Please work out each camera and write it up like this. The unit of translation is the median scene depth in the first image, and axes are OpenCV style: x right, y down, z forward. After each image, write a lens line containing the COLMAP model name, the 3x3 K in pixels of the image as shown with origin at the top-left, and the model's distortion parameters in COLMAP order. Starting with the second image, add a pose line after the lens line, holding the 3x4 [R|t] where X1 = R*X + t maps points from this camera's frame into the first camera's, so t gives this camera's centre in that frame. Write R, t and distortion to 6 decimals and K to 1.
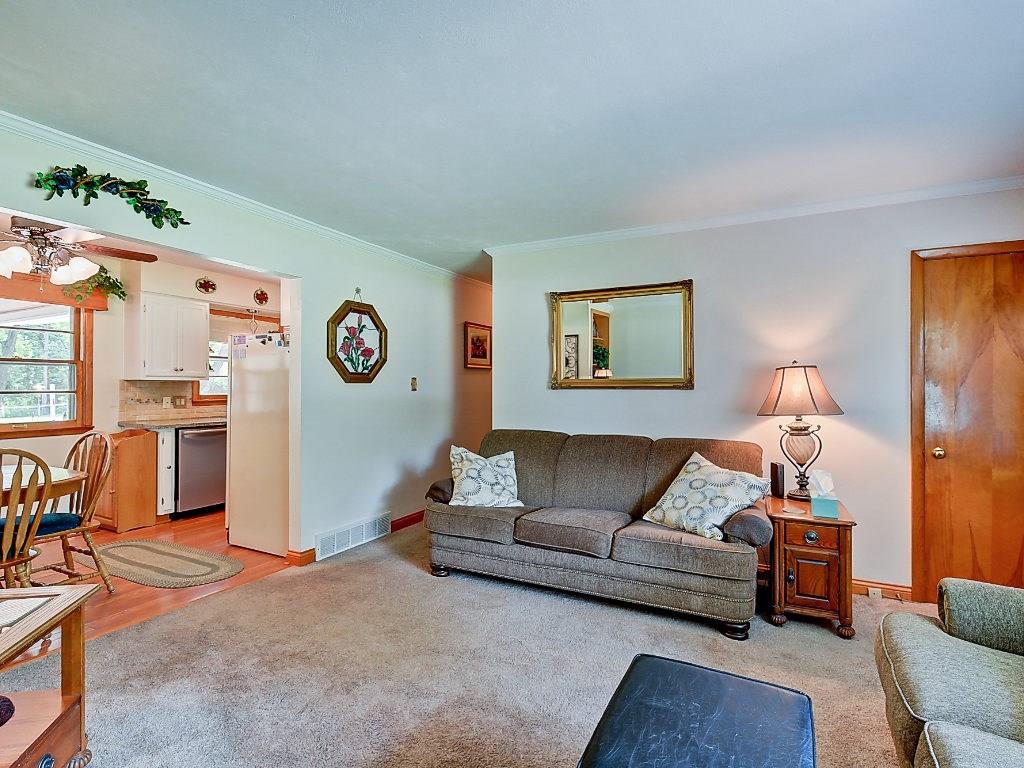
lens RADIAL K [[515.9, 0, 513.0], [0, 515.9, 390.4], [0, 0, 1]] dist [0.000966, -0.000339]
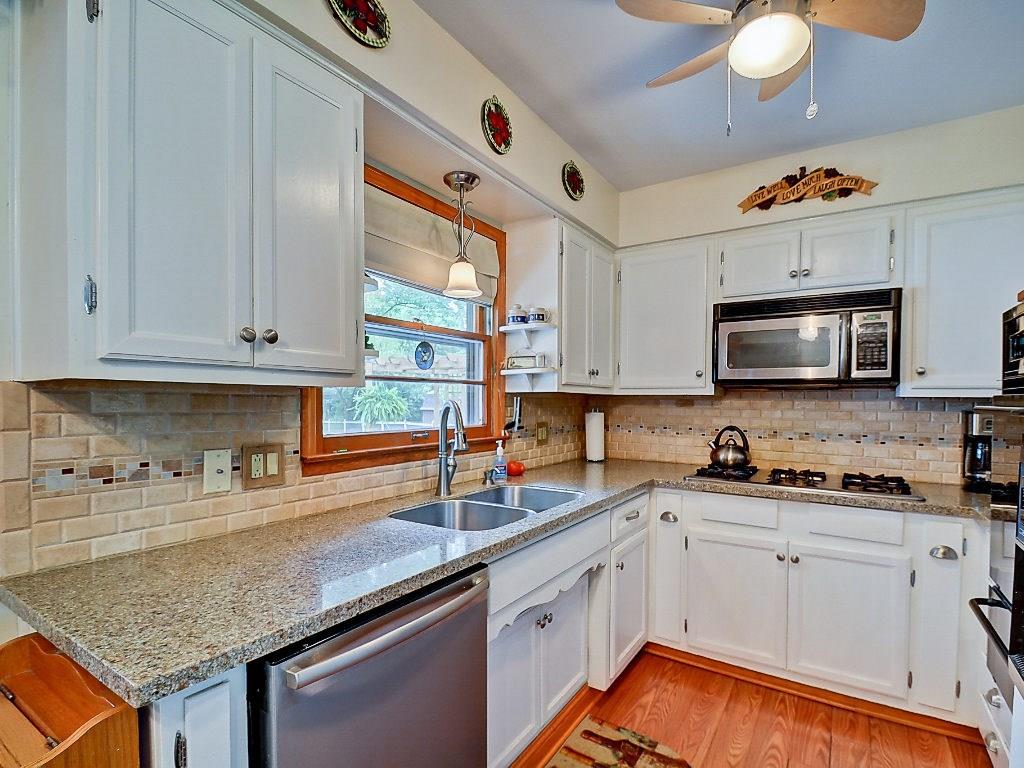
lens RADIAL K [[526.1, 0, 506.9], [0, 526.1, 408.4], [0, 0, 1]] dist [0.035058, -0.026036]
pose [[0.992916, -0.000777, -0.118816, -0.546857], [0.001766, 0.999965, 0.008220, -0.011418], [0.118805, -0.008371, 0.992882, 0.832847]]
